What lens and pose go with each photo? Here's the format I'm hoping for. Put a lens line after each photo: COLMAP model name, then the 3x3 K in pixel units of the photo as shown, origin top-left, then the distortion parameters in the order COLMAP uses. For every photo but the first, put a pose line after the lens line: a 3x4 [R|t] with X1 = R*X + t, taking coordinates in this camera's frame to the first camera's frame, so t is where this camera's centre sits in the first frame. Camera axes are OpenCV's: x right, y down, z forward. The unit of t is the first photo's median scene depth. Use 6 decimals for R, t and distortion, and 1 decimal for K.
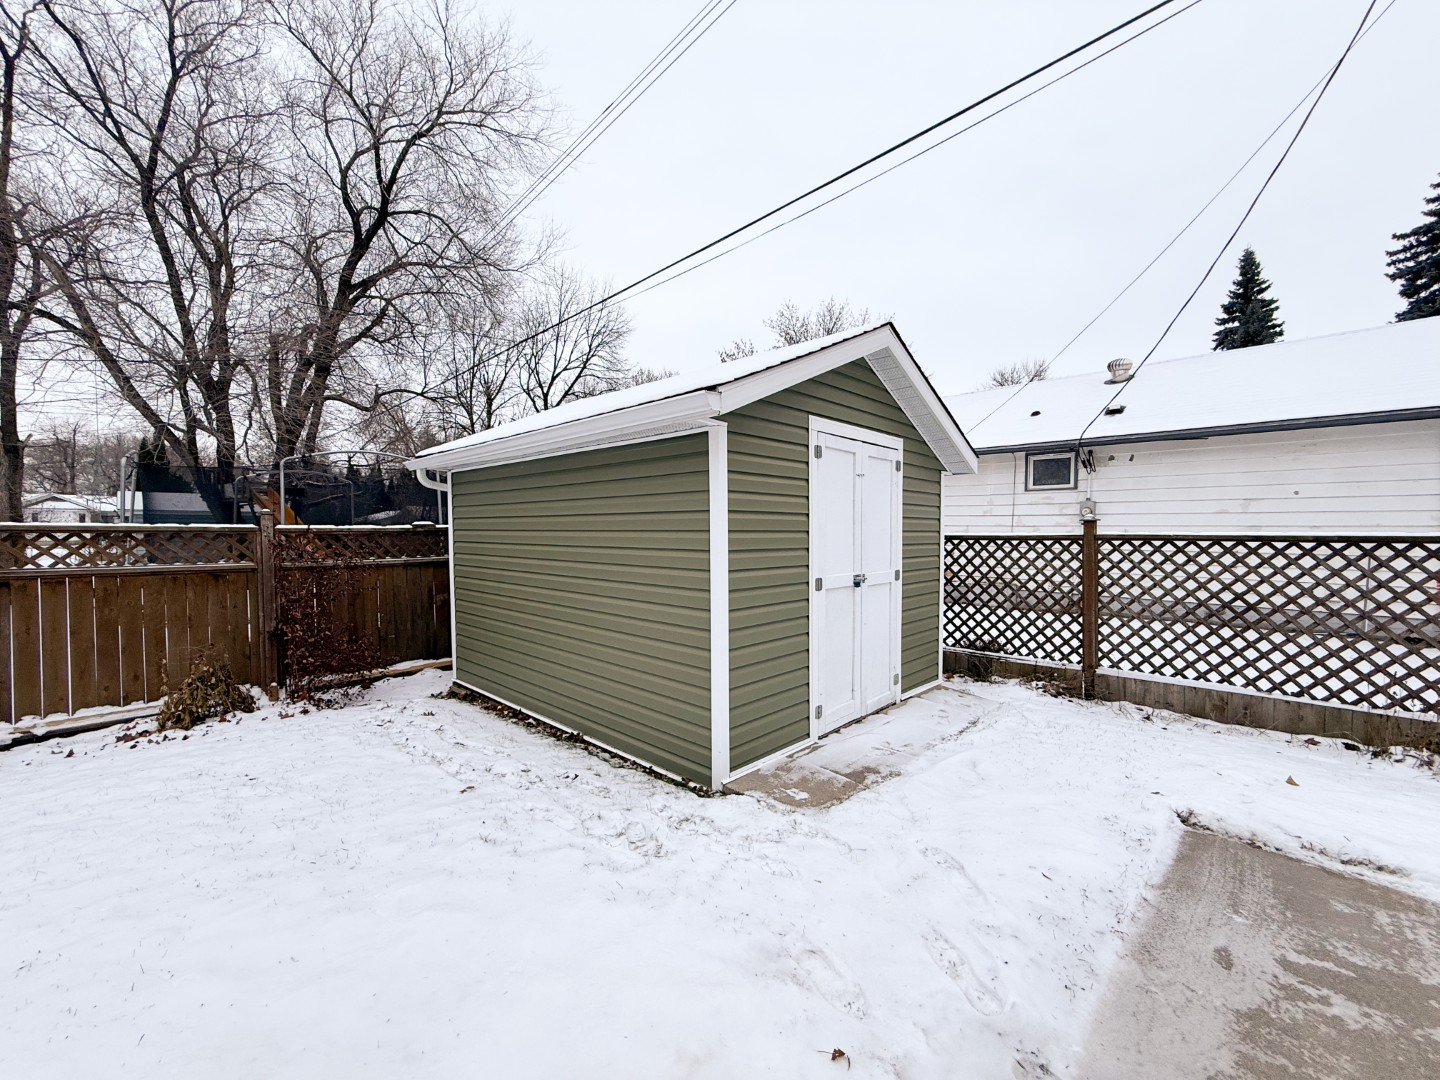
lens RADIAL K [[573.2, 0, 713.2], [0, 573.2, 536.0], [0, 0, 1]] dist [-0.001149, 0.000730]
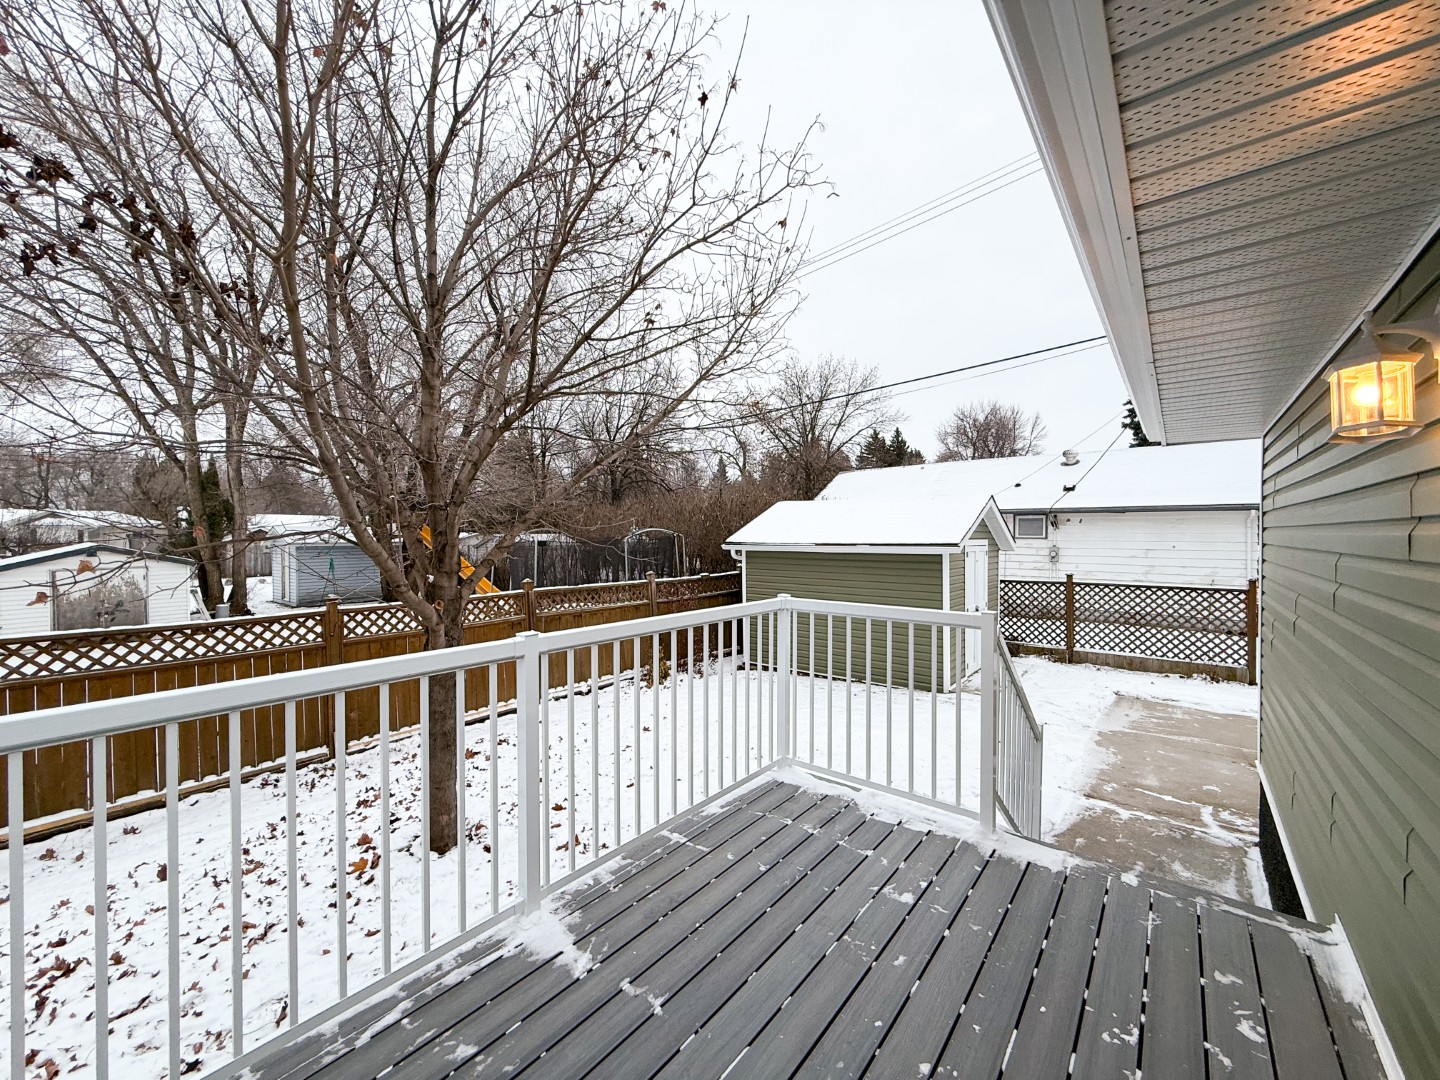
lens RADIAL K [[573.2, 0, 712.1], [0, 573.2, 534.1], [0, 0, 1]] dist [-0.001149, 0.000730]
pose [[0.996486, -0.003150, 0.083699, -0.765665], [0.003960, 0.999947, -0.009507, -0.155811], [-0.083665, 0.009805, 0.996446, -0.907248]]
